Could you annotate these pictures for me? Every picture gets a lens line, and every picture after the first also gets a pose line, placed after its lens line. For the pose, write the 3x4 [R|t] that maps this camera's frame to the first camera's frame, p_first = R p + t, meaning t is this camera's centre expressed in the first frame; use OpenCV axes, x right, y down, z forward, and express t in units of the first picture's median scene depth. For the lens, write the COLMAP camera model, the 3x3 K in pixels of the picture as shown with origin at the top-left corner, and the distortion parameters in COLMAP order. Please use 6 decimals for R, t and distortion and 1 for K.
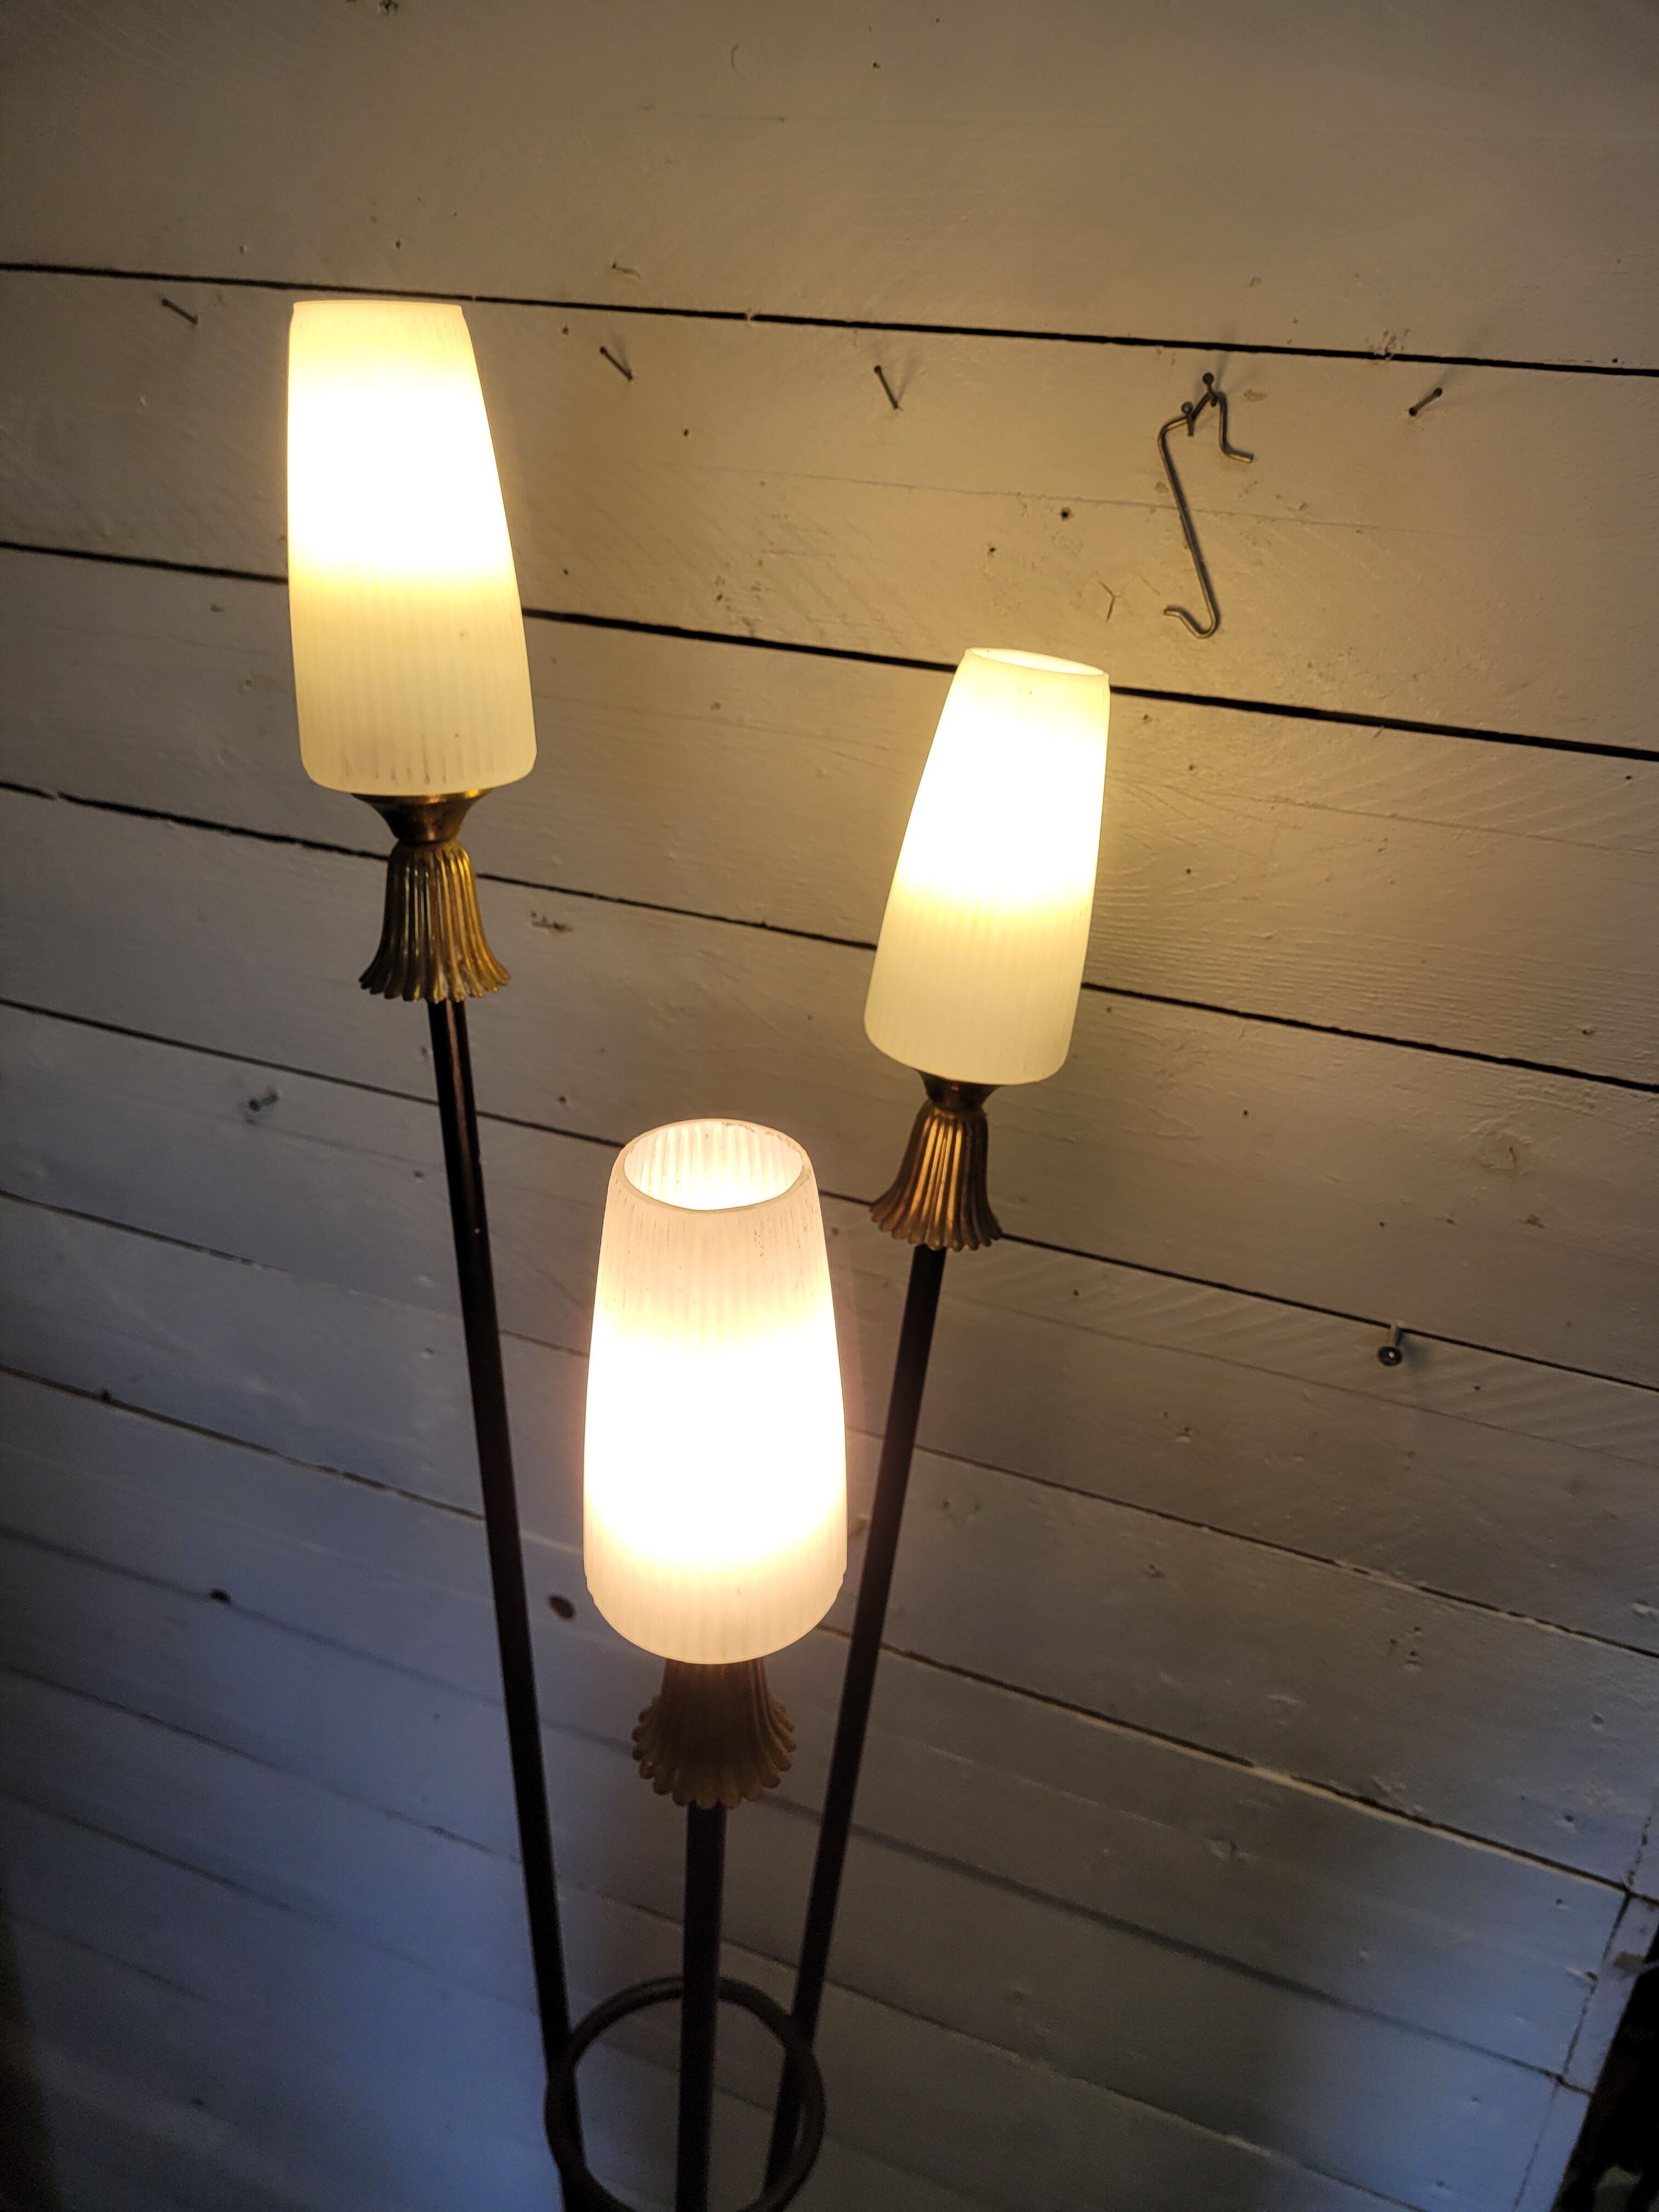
lens RADIAL K [[1679.8, 0, 833.6], [0, 1679.8, 1113.0], [0, 0, 1]] dist [0.028372, -0.008271]
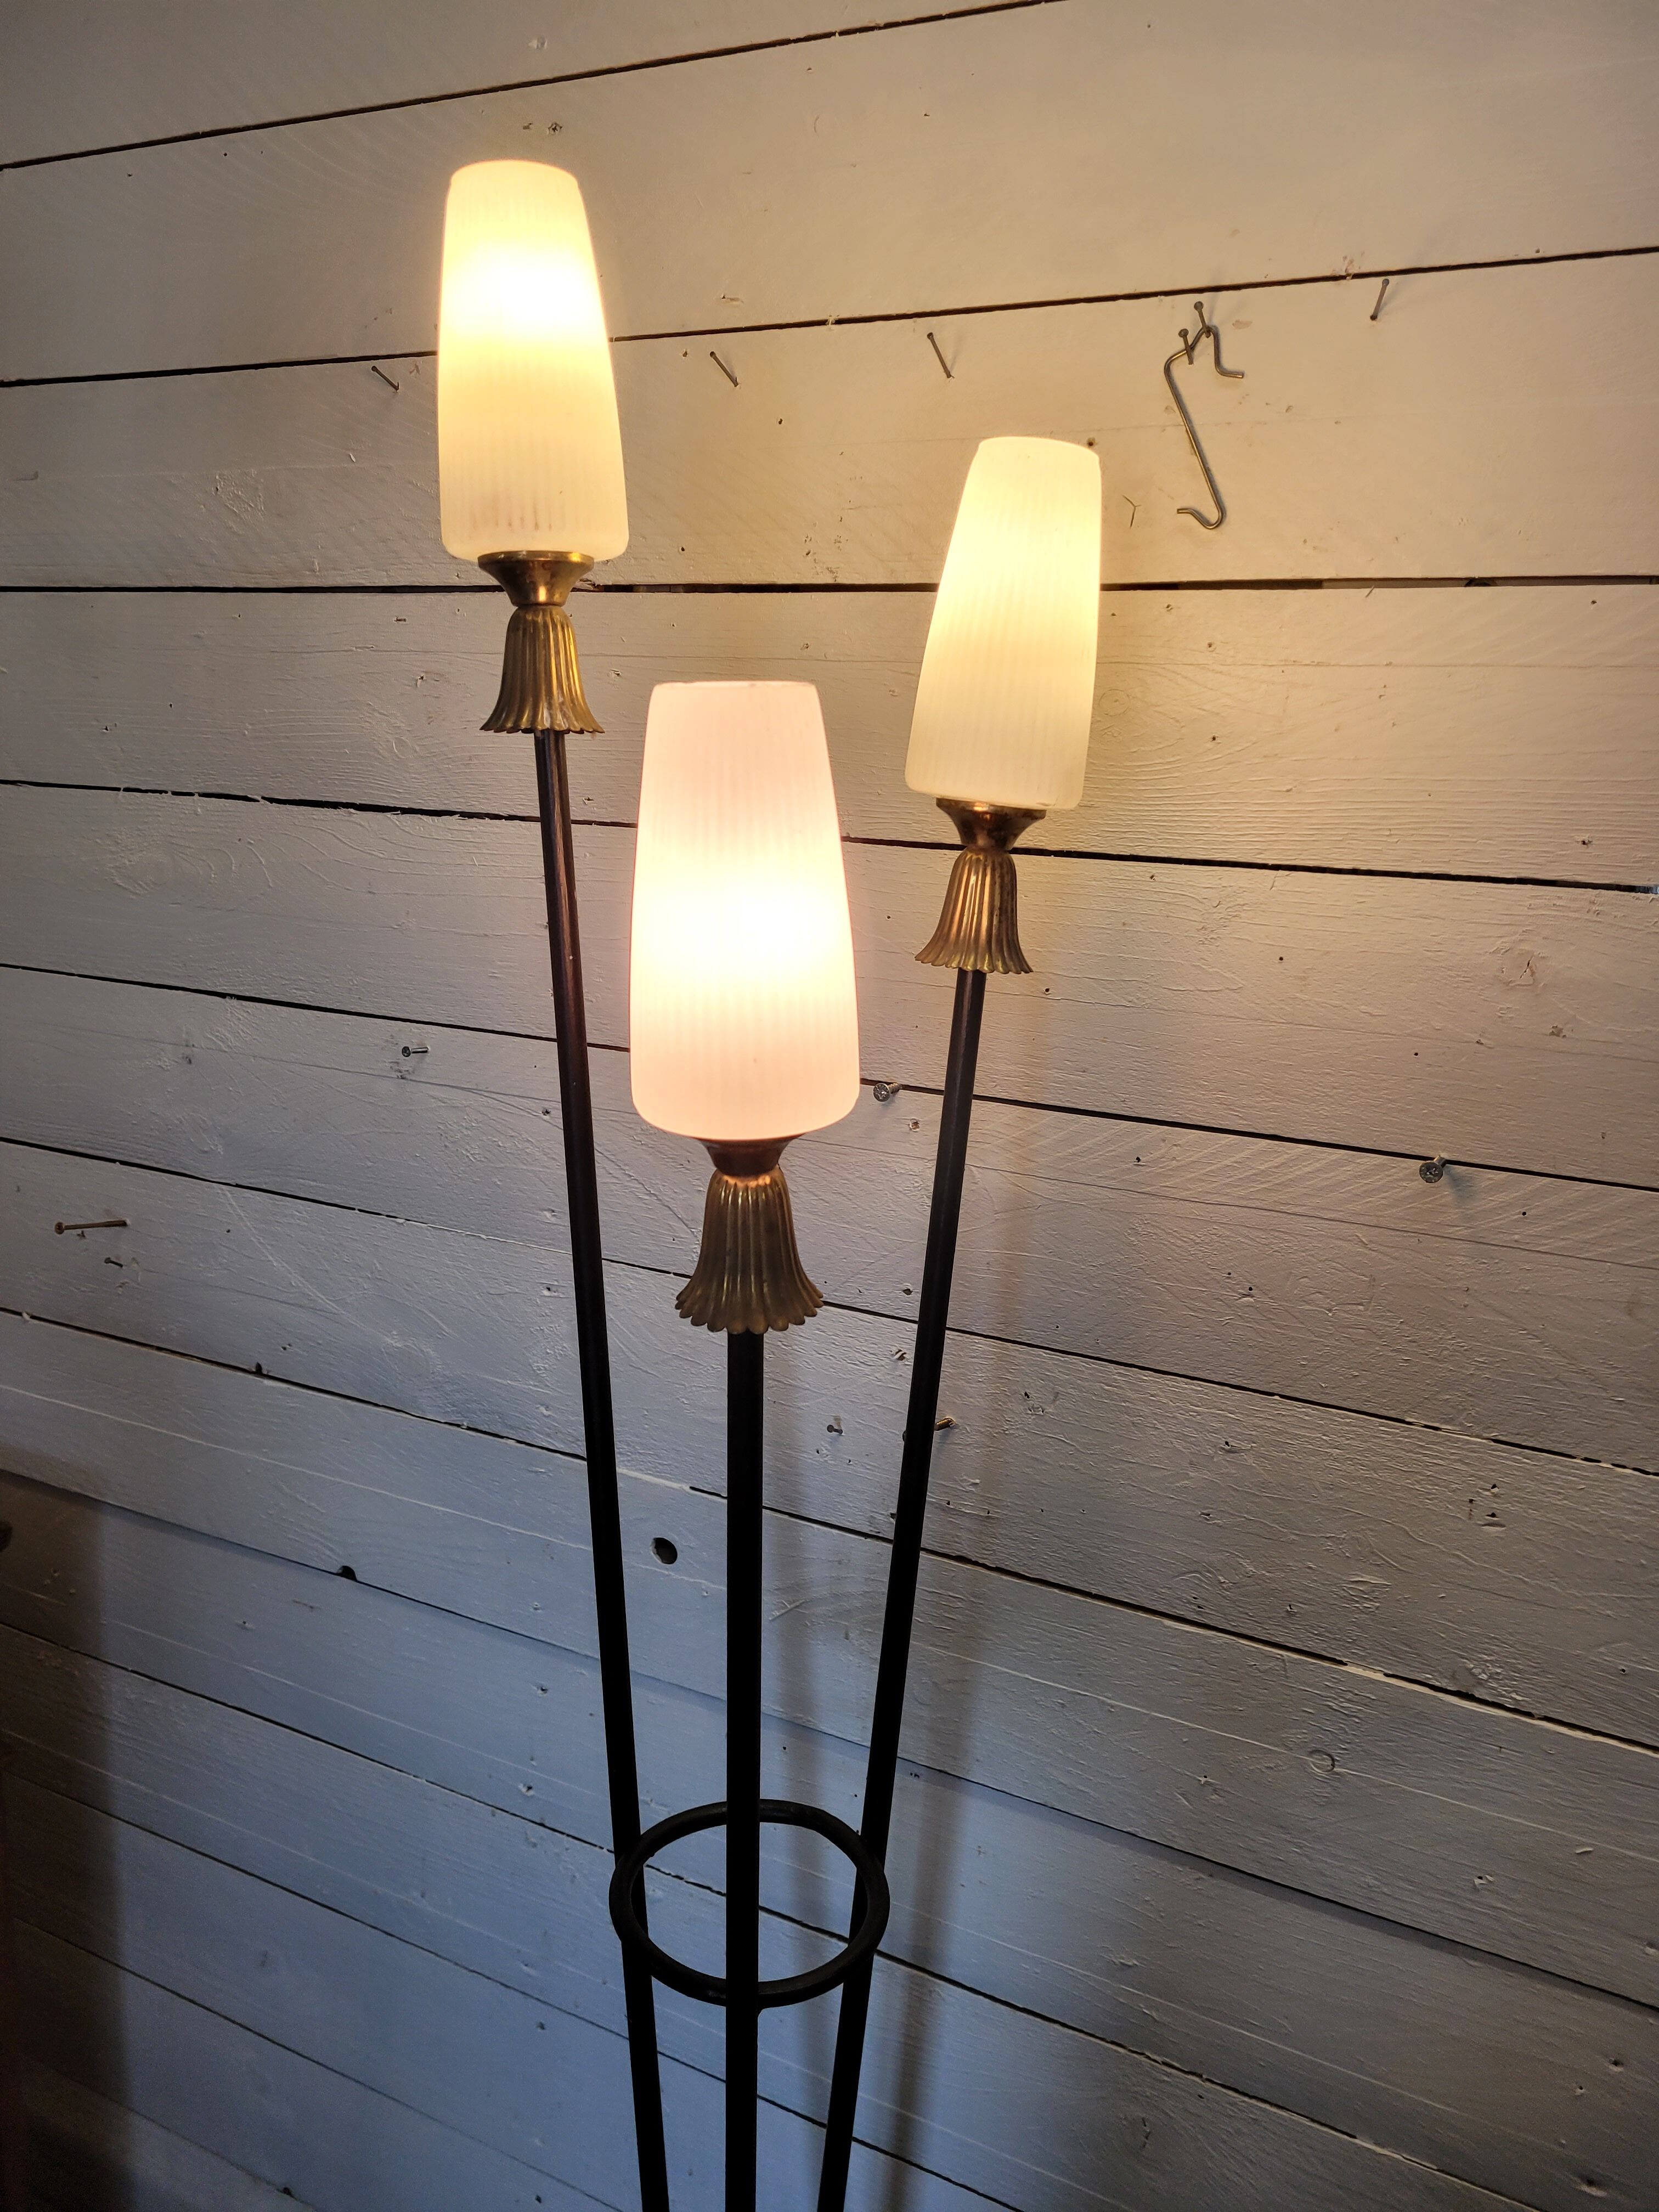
lens RADIAL K [[1659.8, 0, 839.5], [0, 1659.8, 1063.7], [0, 0, 1]] dist [0.062320, -0.063378]
pose [[0.995191, -0.013379, -0.097030, 0.069574], [-0.008235, 0.975692, -0.218992, 0.330306], [0.097602, 0.218738, 0.970890, -0.066307]]
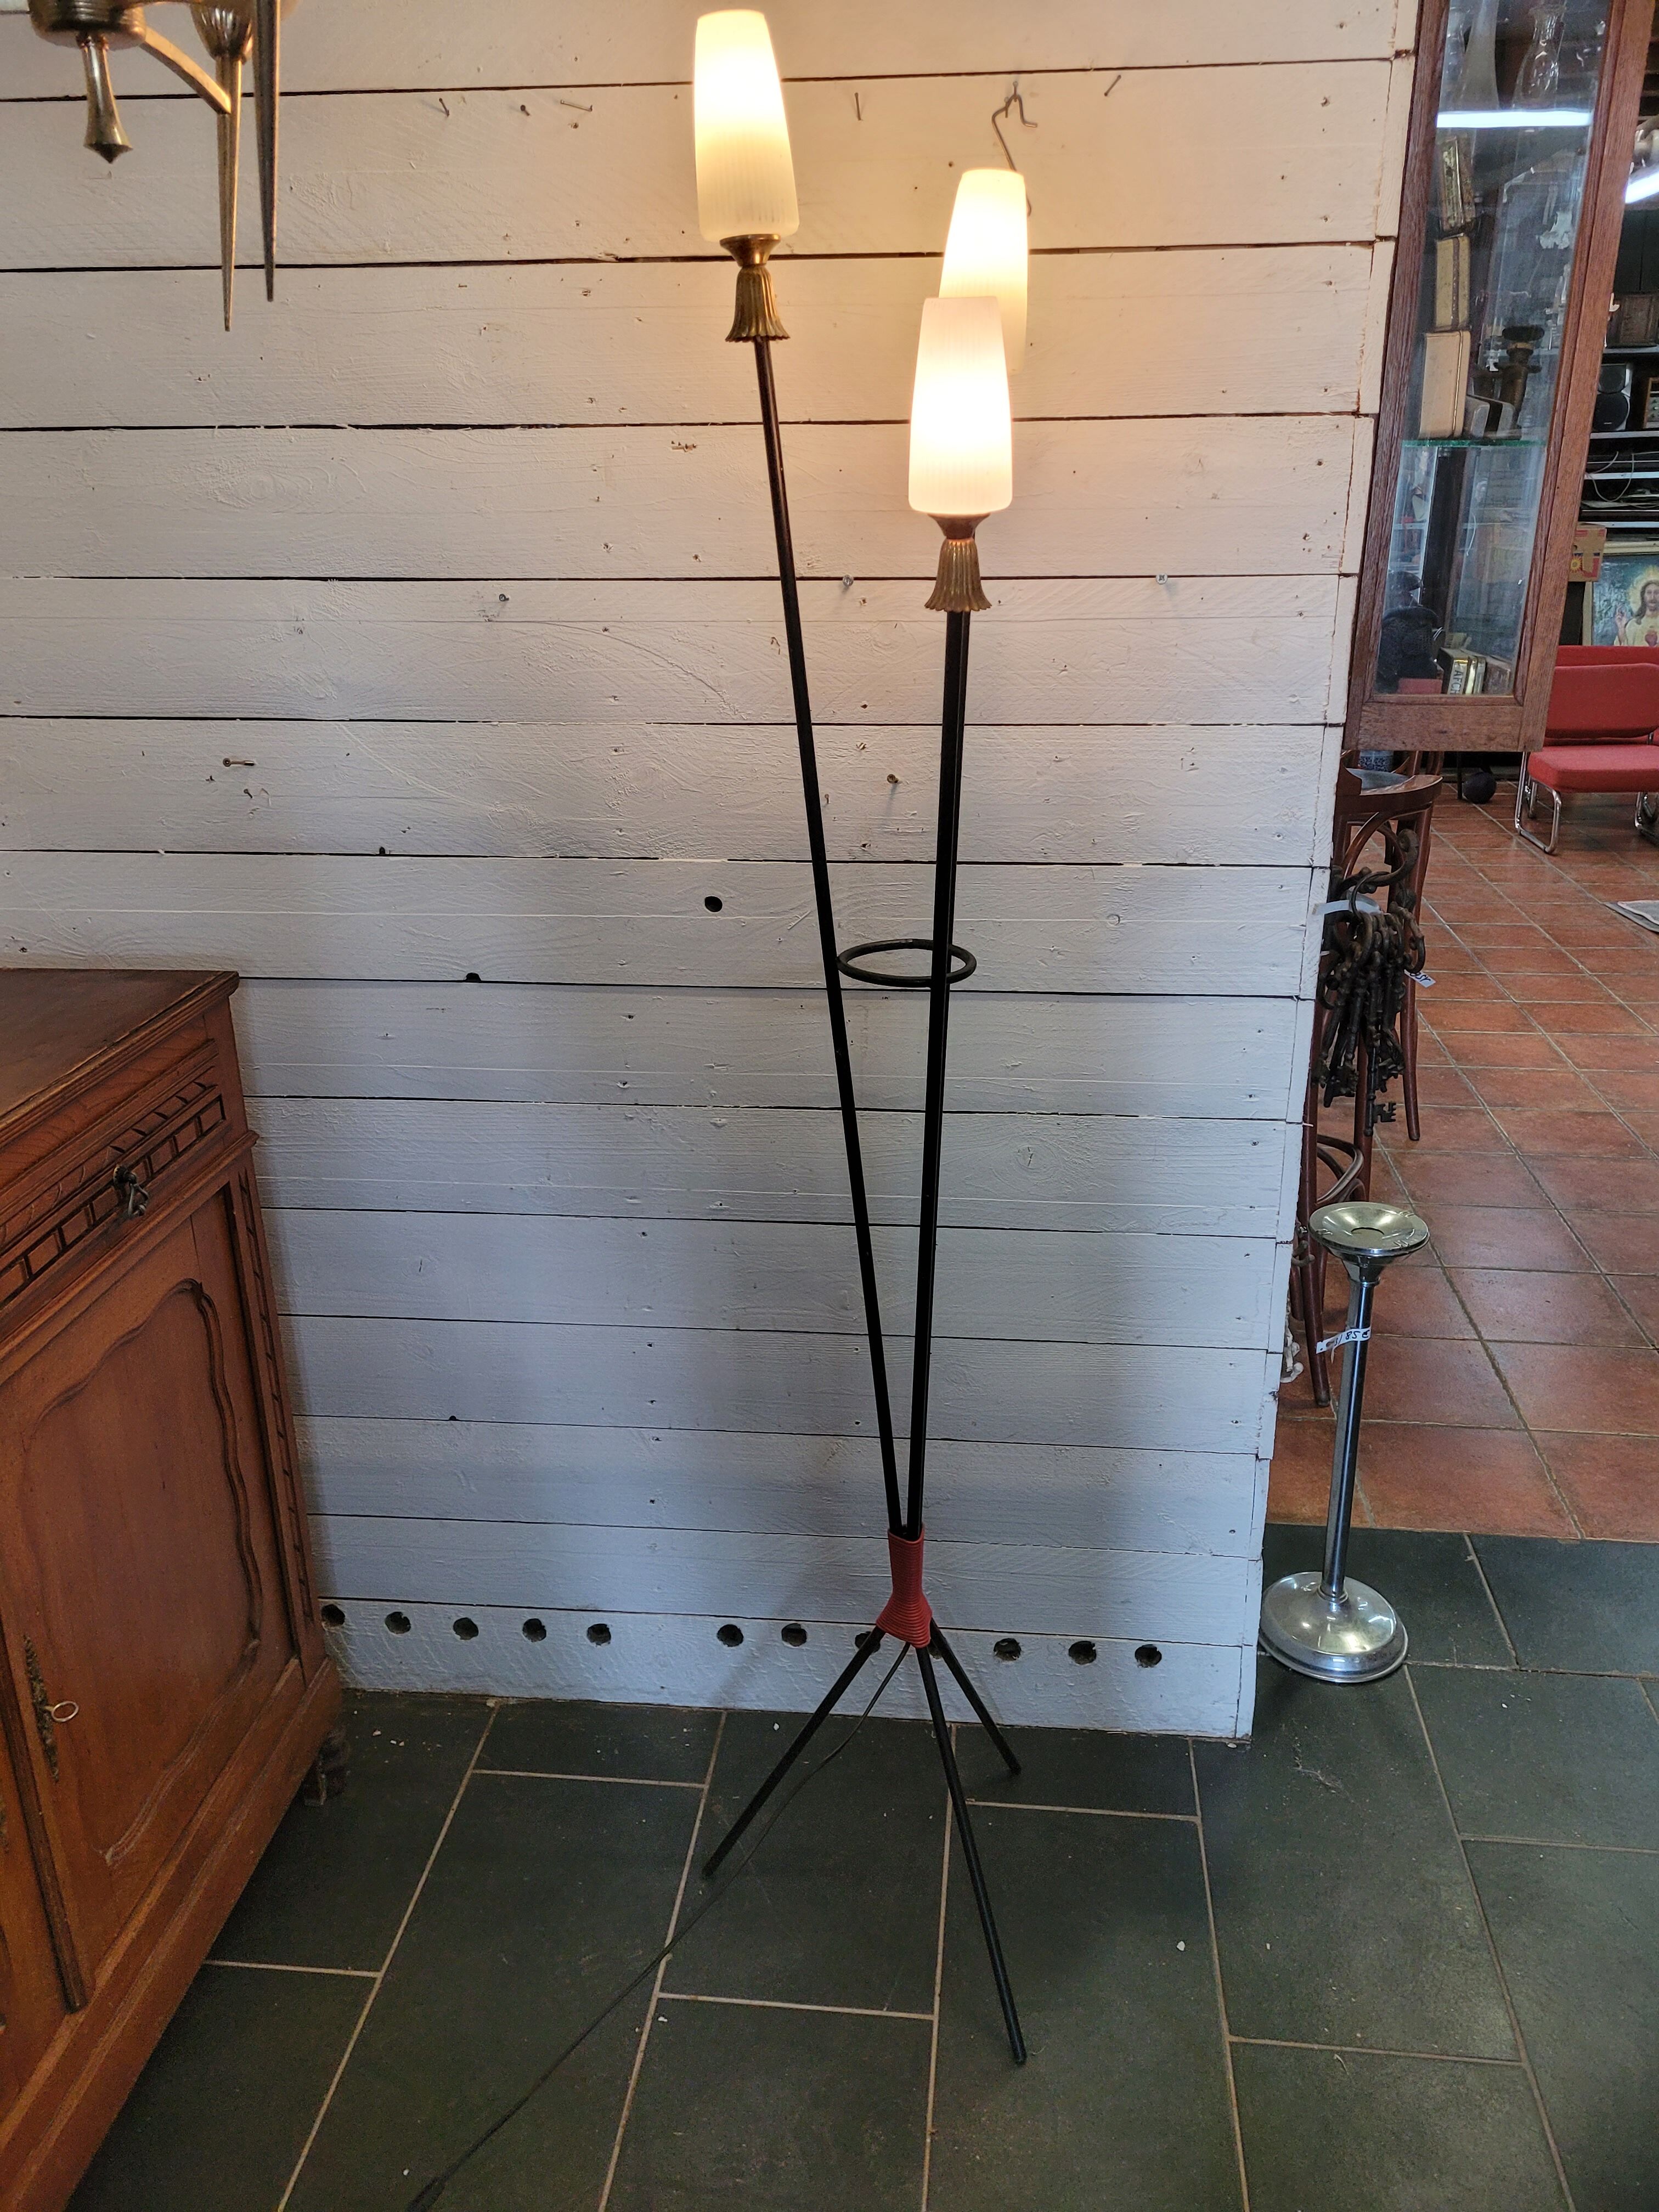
lens RADIAL K [[1644.2, 0, 850.8], [0, 1644.2, 1092.8], [0, 0, 1]] dist [0.061235, -0.055110]
pose [[0.959832, -0.169586, 0.223524, -0.626843], [0.177140, 0.984086, -0.014036, 0.768580], [-0.217586, 0.053068, 0.974597, -0.899449]]
